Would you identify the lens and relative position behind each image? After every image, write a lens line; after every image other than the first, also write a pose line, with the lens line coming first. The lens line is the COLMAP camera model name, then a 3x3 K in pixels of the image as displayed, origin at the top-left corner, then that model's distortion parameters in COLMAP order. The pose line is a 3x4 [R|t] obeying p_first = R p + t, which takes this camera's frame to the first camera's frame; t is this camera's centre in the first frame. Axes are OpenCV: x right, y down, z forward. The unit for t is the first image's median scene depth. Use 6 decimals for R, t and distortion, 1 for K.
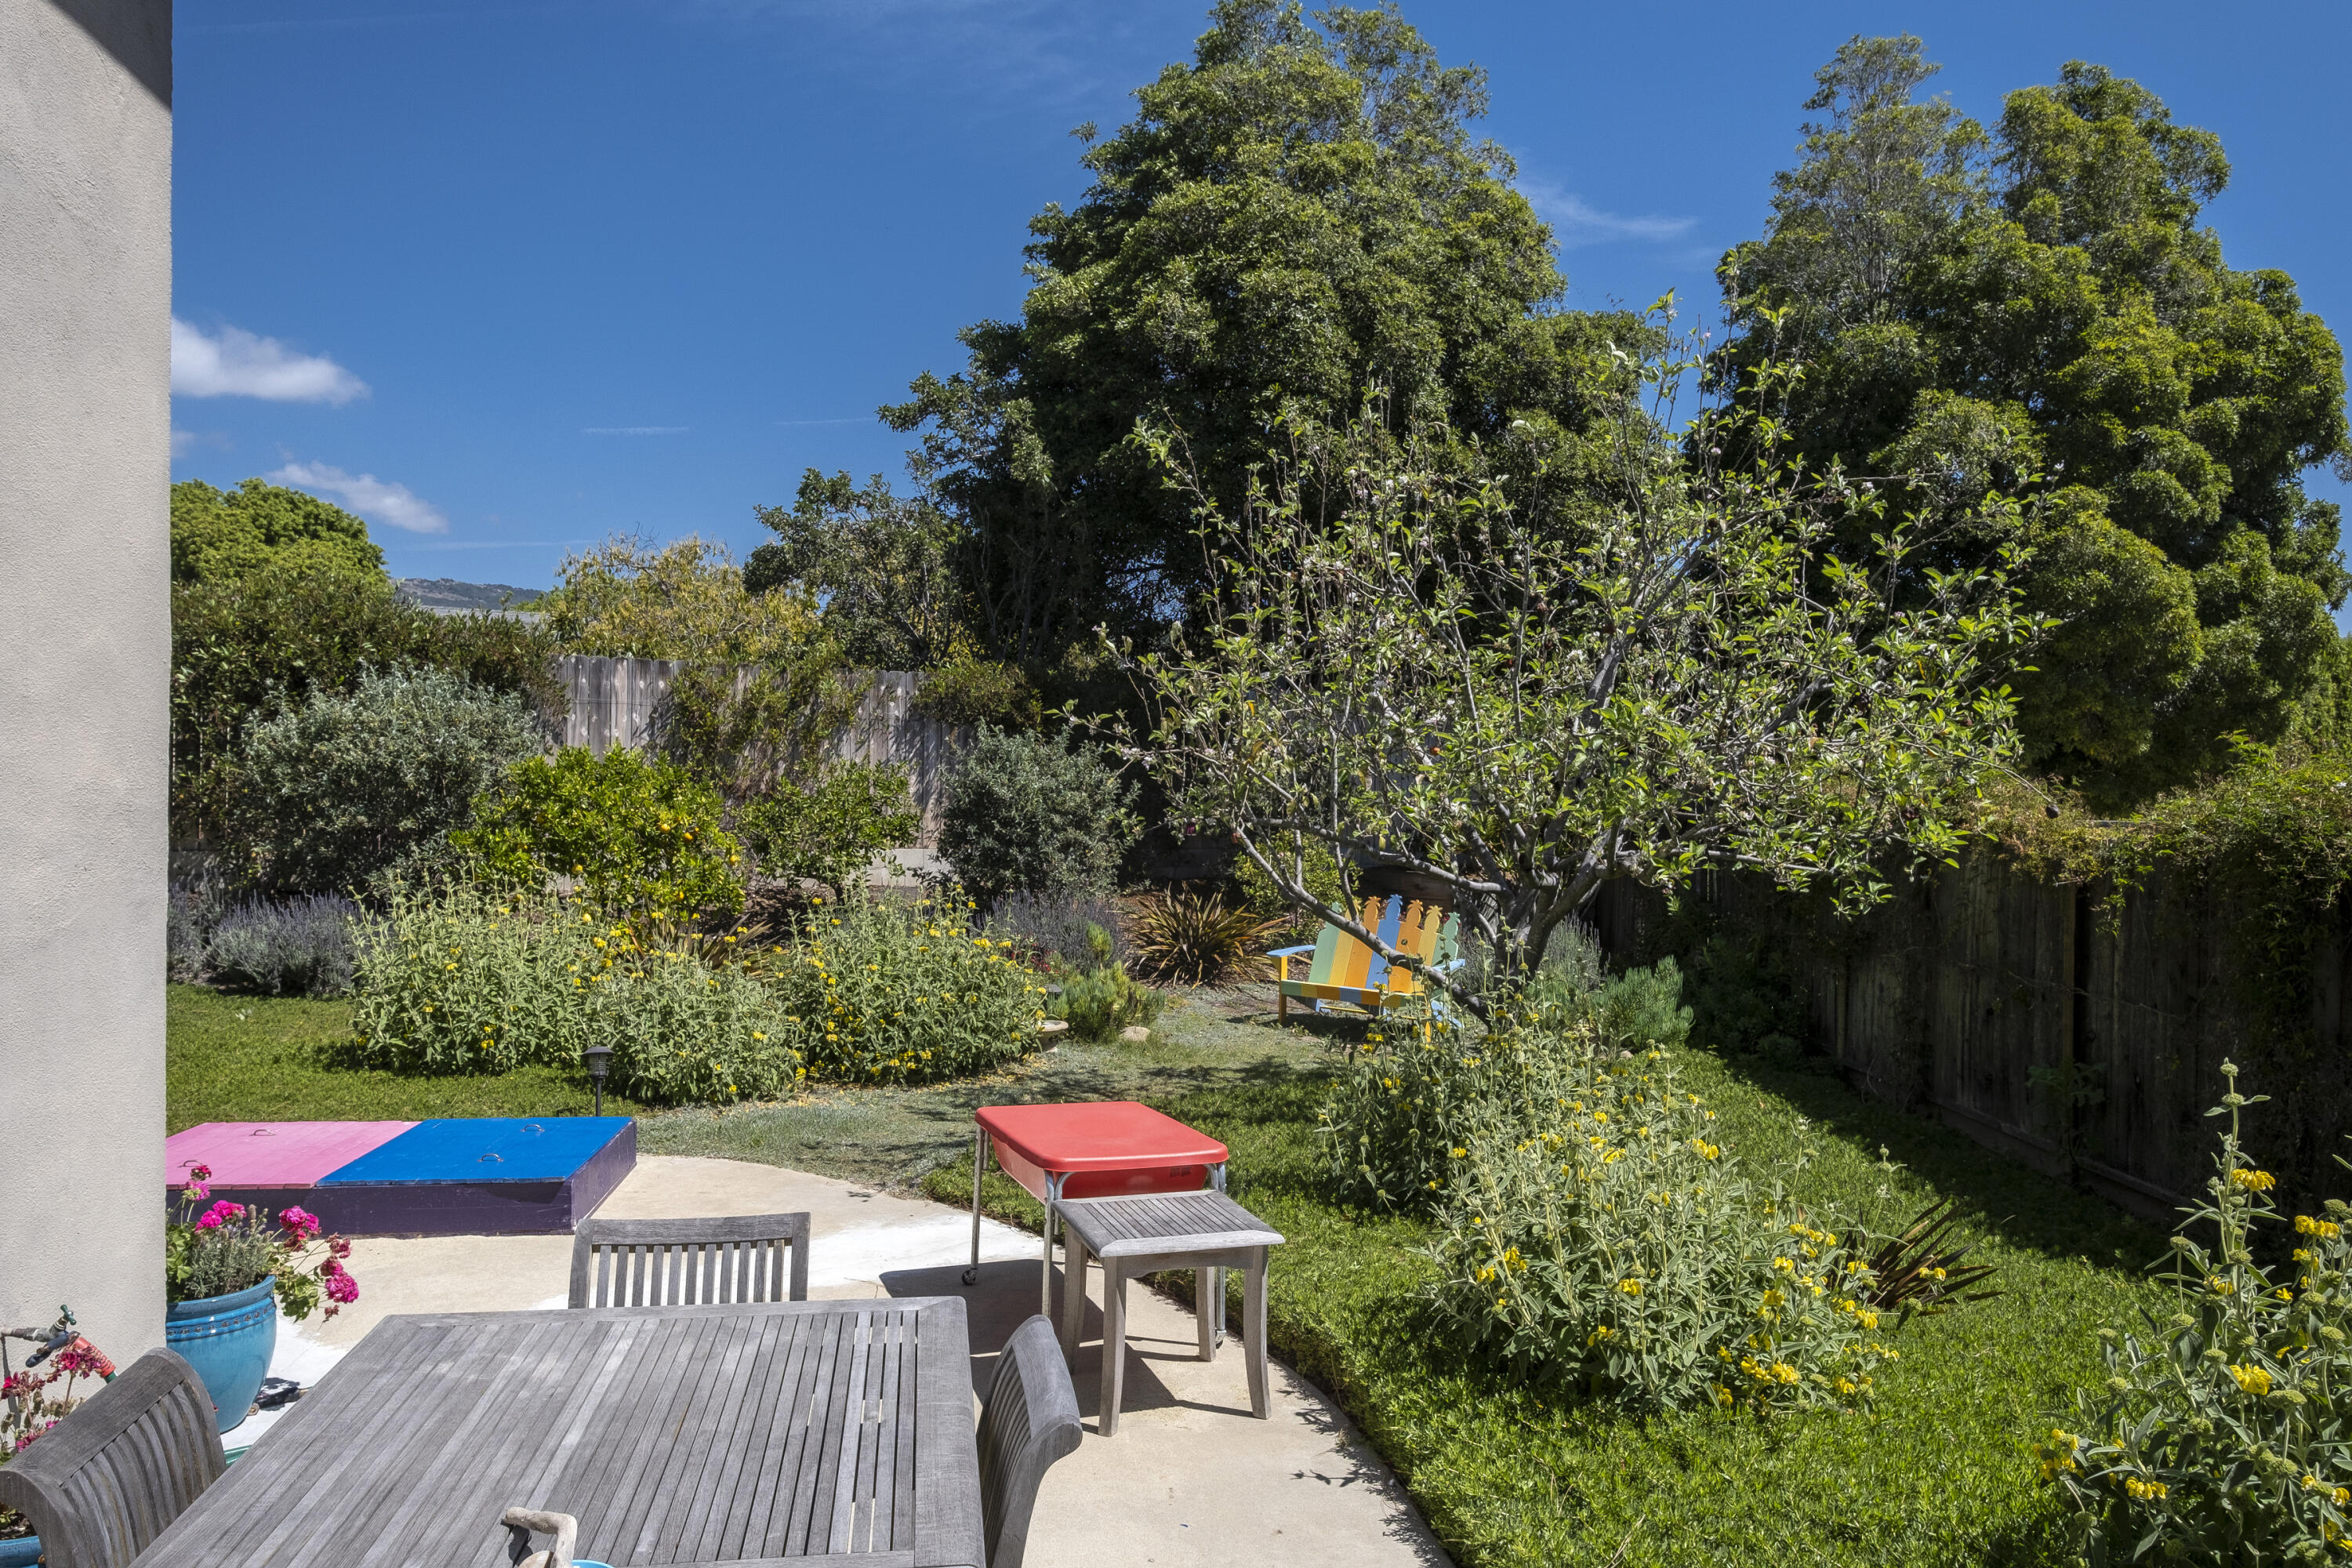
lens RADIAL K [[1558.7, 0, 1166.1], [0, 1558.7, 806.9], [0, 0, 1]] dist [-0.003368, -0.003139]
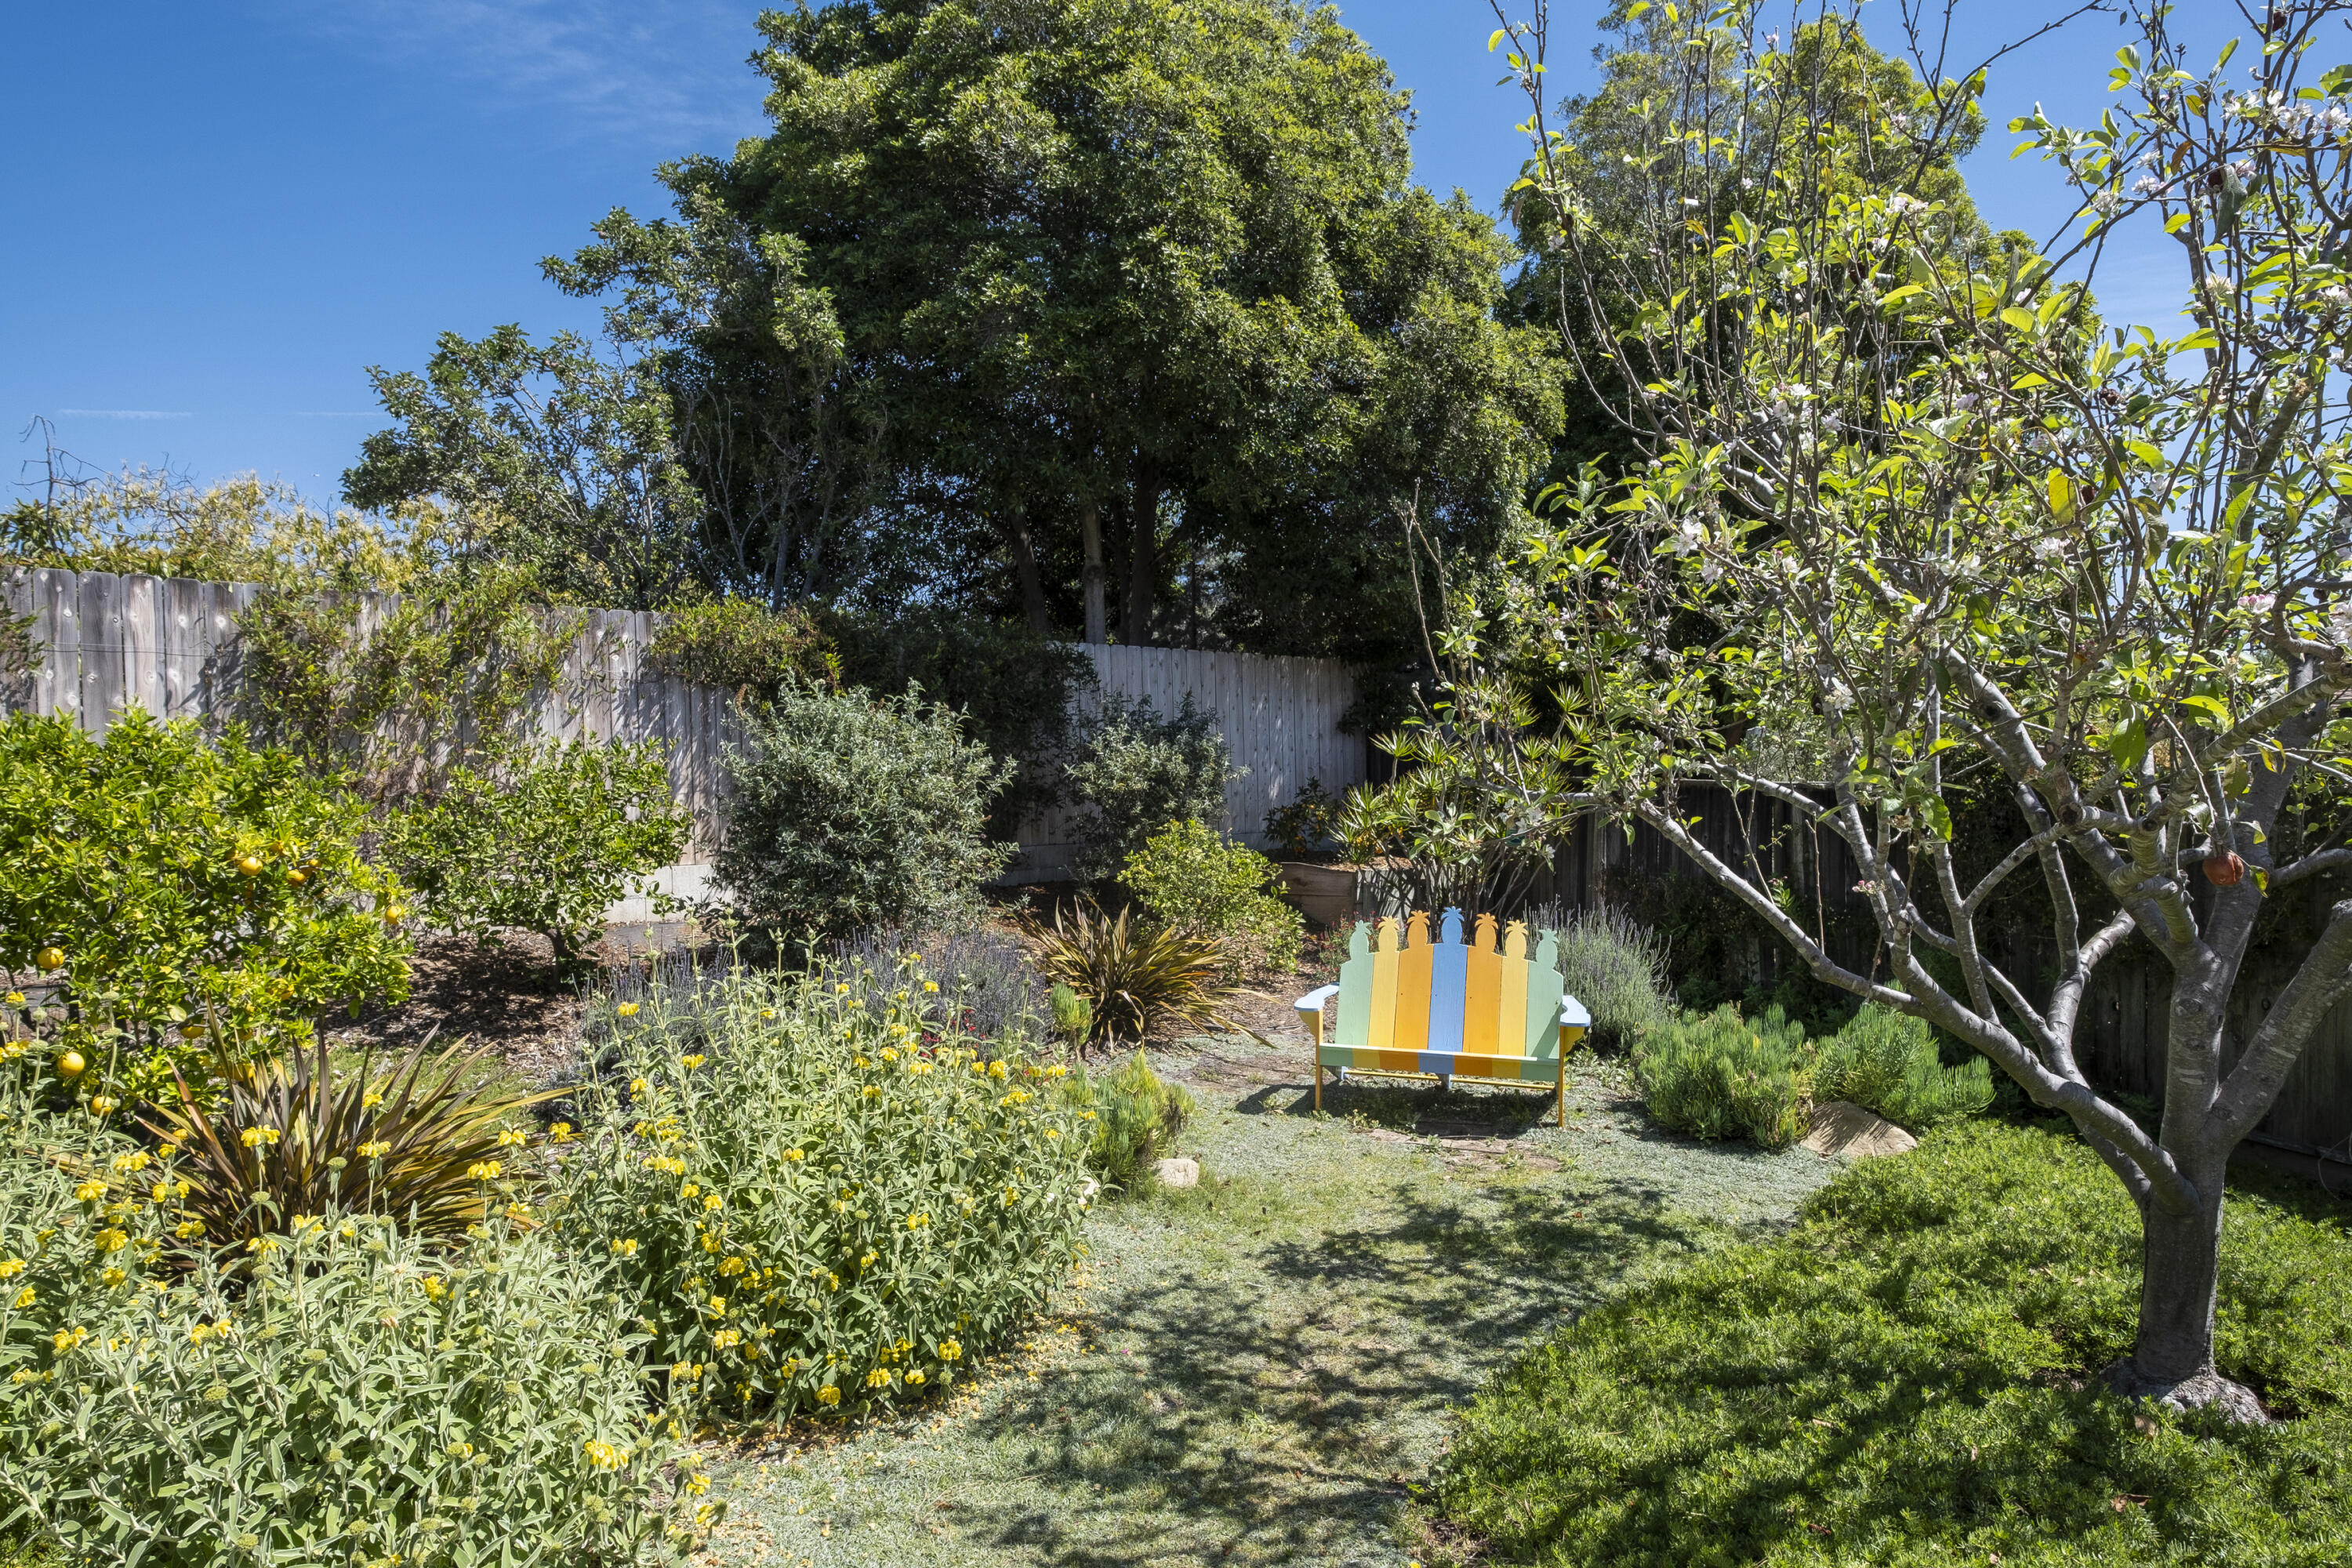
lens RADIAL K [[1360.6, 0, 1167.4], [0, 1360.6, 806.3], [0, 0, 1]] dist [0.027316, -0.012078]
pose [[0.956313, -0.035213, 0.290217, -0.129068], [0.031326, 0.999347, 0.018032, -0.003827], [-0.290663, -0.008153, 0.956791, 0.378144]]
